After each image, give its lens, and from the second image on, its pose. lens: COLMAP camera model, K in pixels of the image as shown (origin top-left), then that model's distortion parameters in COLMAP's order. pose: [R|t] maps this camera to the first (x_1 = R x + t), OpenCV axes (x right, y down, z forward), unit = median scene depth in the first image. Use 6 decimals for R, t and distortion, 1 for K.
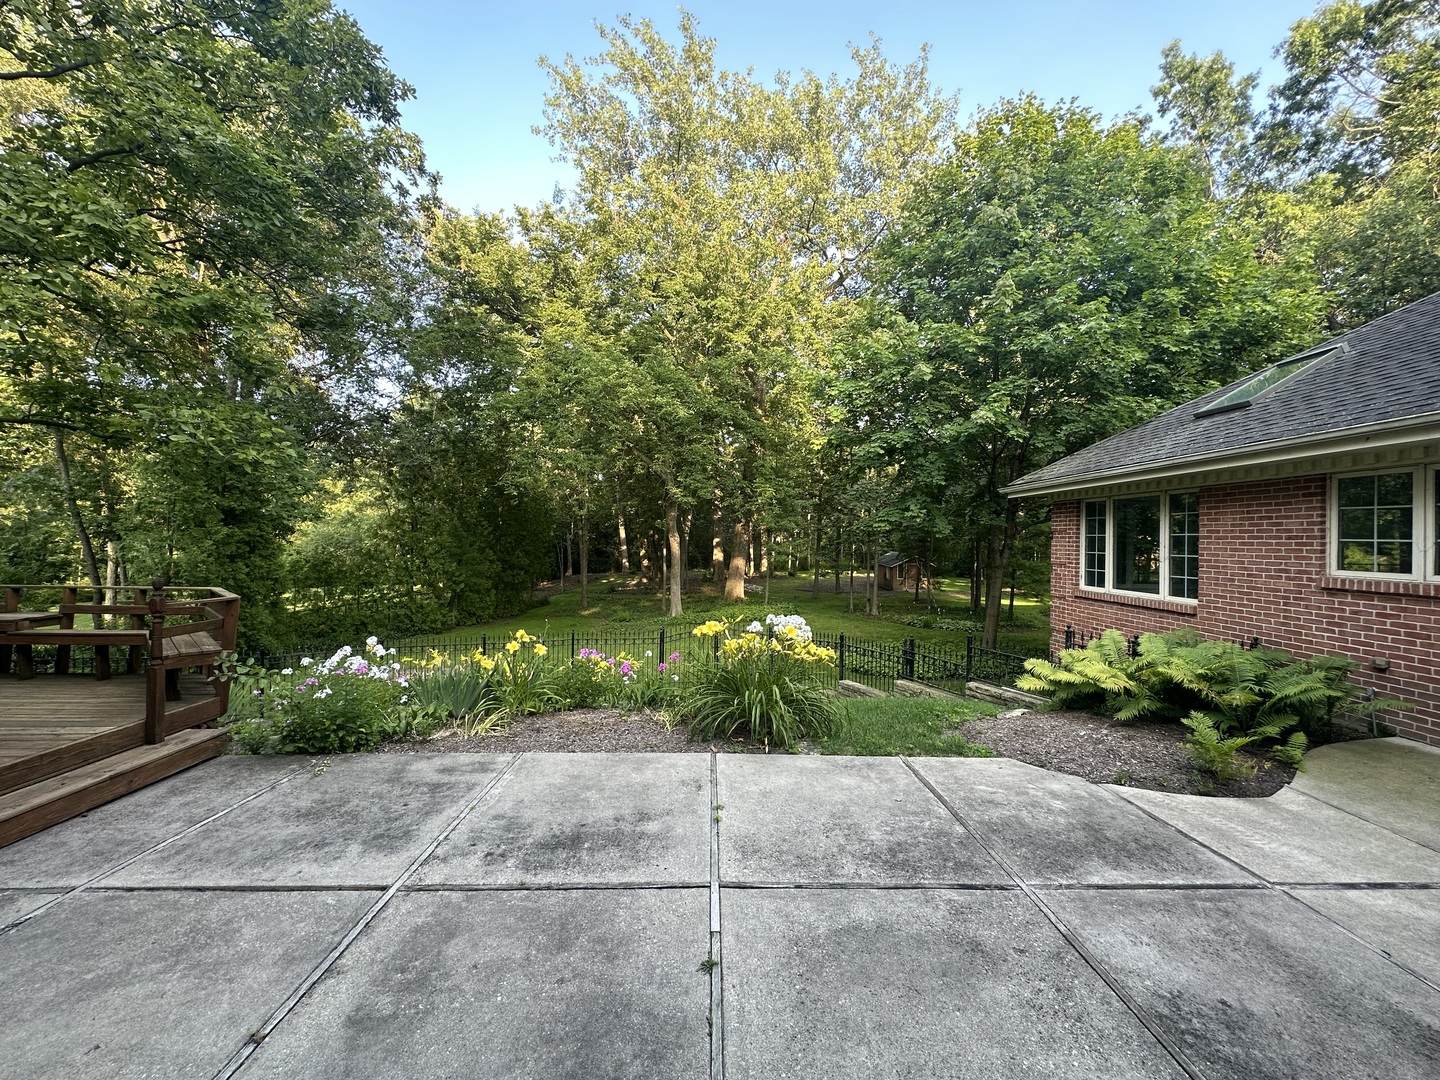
lens RADIAL K [[578.1, 0, 720.4], [0, 578.1, 540.9], [0, 0, 1]] dist [-0.004400, 0.000665]
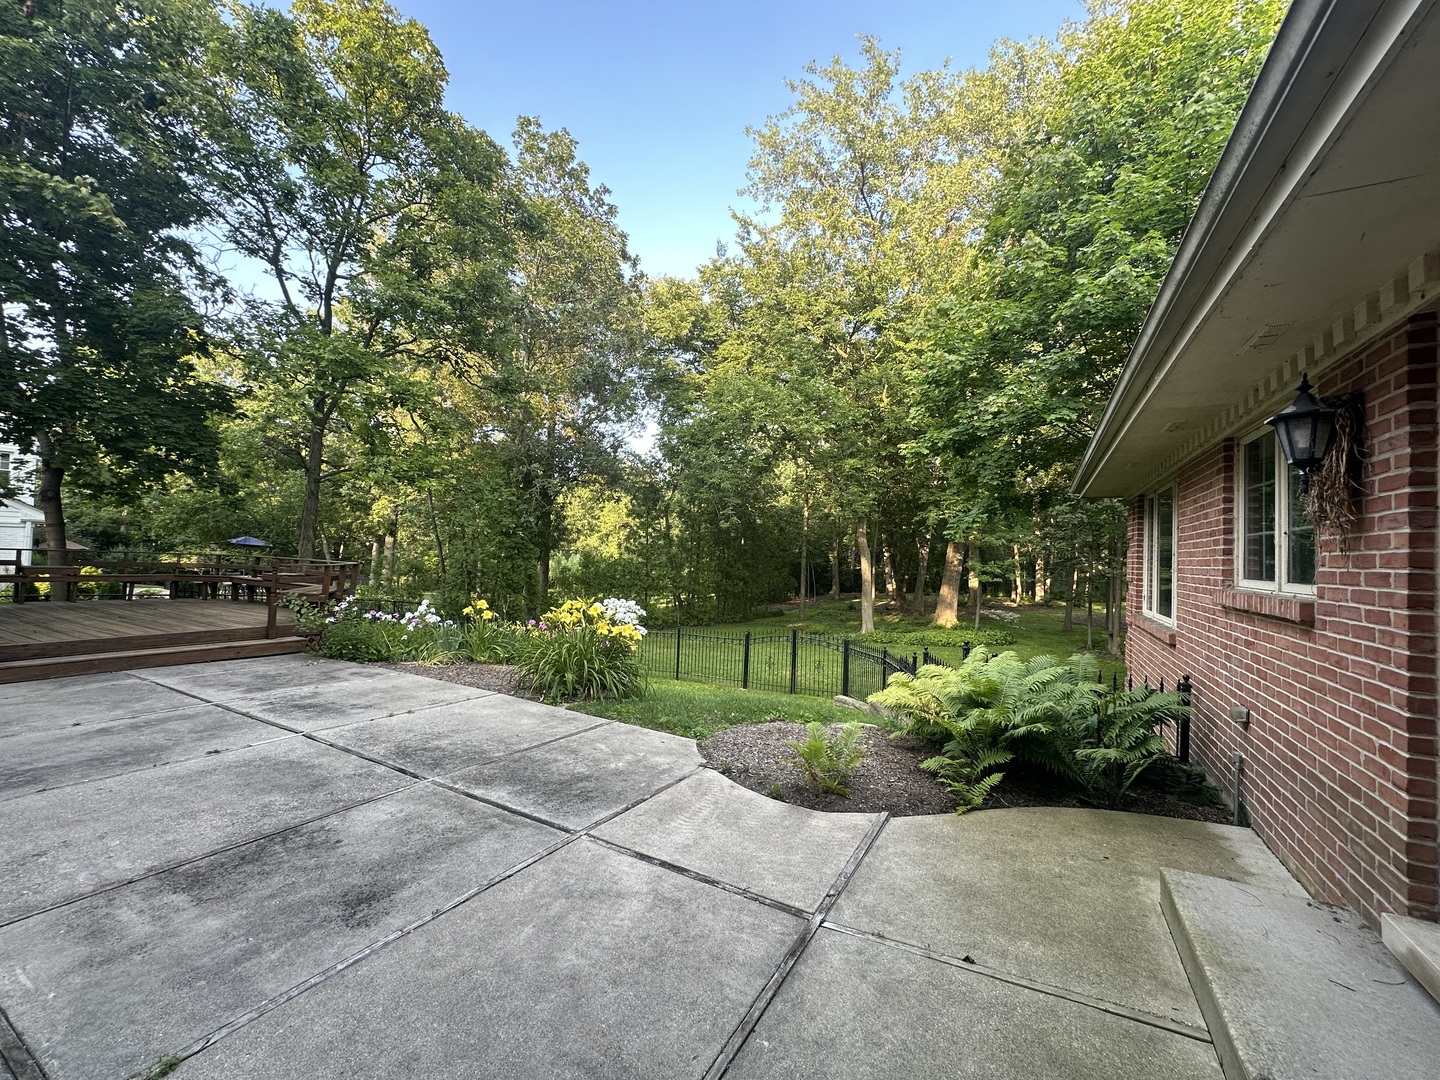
lens RADIAL K [[578.1, 0, 710.2], [0, 578.1, 537.2], [0, 0, 1]] dist [-0.004400, 0.000665]
pose [[0.861286, 0.005500, -0.508091, 1.099198], [-0.028031, 0.998933, -0.036702, 0.055154], [0.507347, 0.045853, 0.860521, 0.117145]]
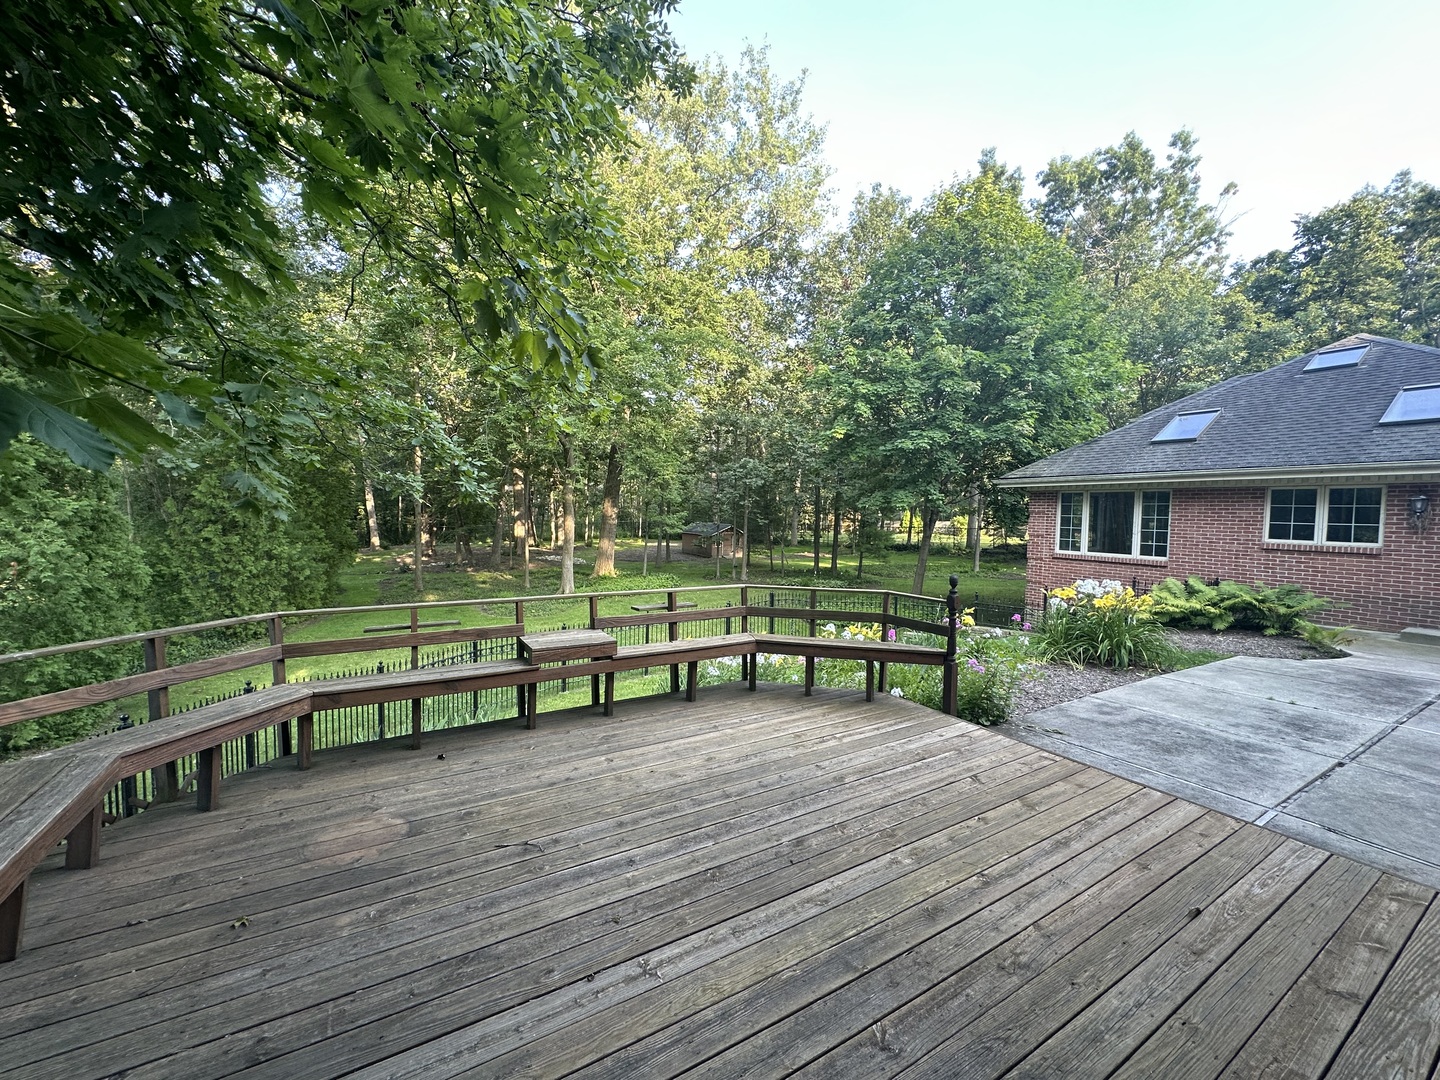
lens RADIAL K [[578.1, 0, 724.2], [0, 578.1, 539.9], [0, 0, 1]] dist [-0.004400, 0.000665]
pose [[0.872833, -0.020553, 0.487586, -1.712859], [-0.005415, 0.998643, 0.051787, -0.040805], [-0.487989, -0.047841, 0.871538, 0.303926]]
